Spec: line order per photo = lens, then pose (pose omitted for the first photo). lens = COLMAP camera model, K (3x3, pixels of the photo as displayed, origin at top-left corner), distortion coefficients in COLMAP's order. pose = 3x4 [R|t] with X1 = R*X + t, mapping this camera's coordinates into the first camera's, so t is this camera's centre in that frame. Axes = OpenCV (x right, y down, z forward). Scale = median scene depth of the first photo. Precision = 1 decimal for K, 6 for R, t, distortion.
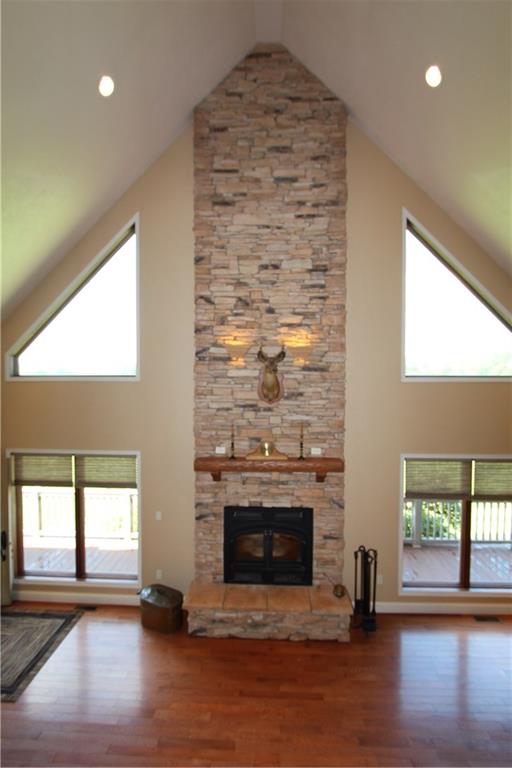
lens RADIAL K [[353.9, 0, 253.9], [0, 353.9, 381.6], [0, 0, 1]] dist [-0.014308, 0.000915]
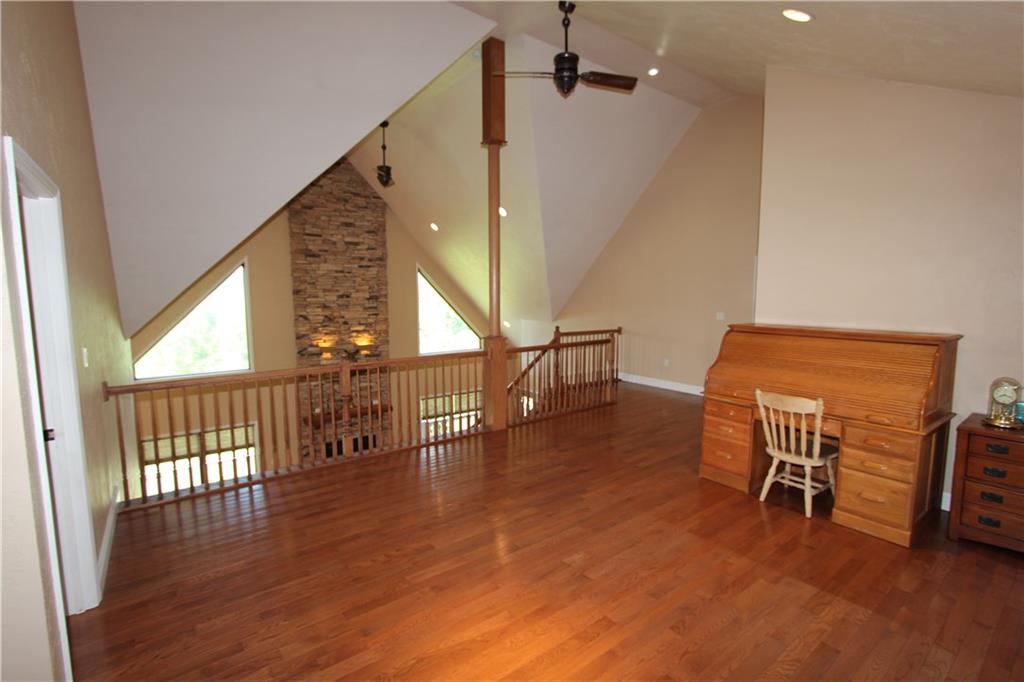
lens RADIAL K [[471.9, 0, 513.9], [0, 471.9, 339.4], [0, 0, 1]] dist [-0.014308, 0.000915]
pose [[0.770267, -0.068330, 0.634050, -0.749088], [0.011713, 0.995591, 0.093063, -0.320544], [-0.637614, -0.064257, 0.767672, -1.197309]]
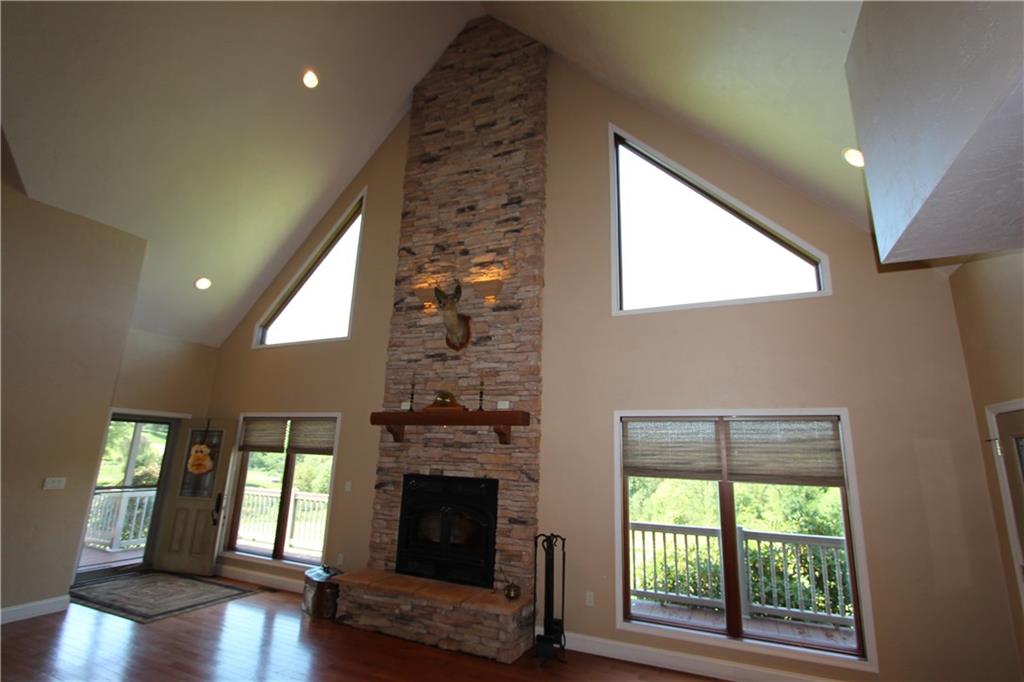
lens RADIAL K [[471.9, 0, 518.6], [0, 471.9, 340.8], [0, 0, 1]] dist [-0.014308, 0.000915]
pose [[0.929176, -0.060242, -0.364695, 0.609243], [-0.035078, 0.967806, -0.249240, 0.321736], [0.367969, 0.244381, 0.897149, 0.011538]]
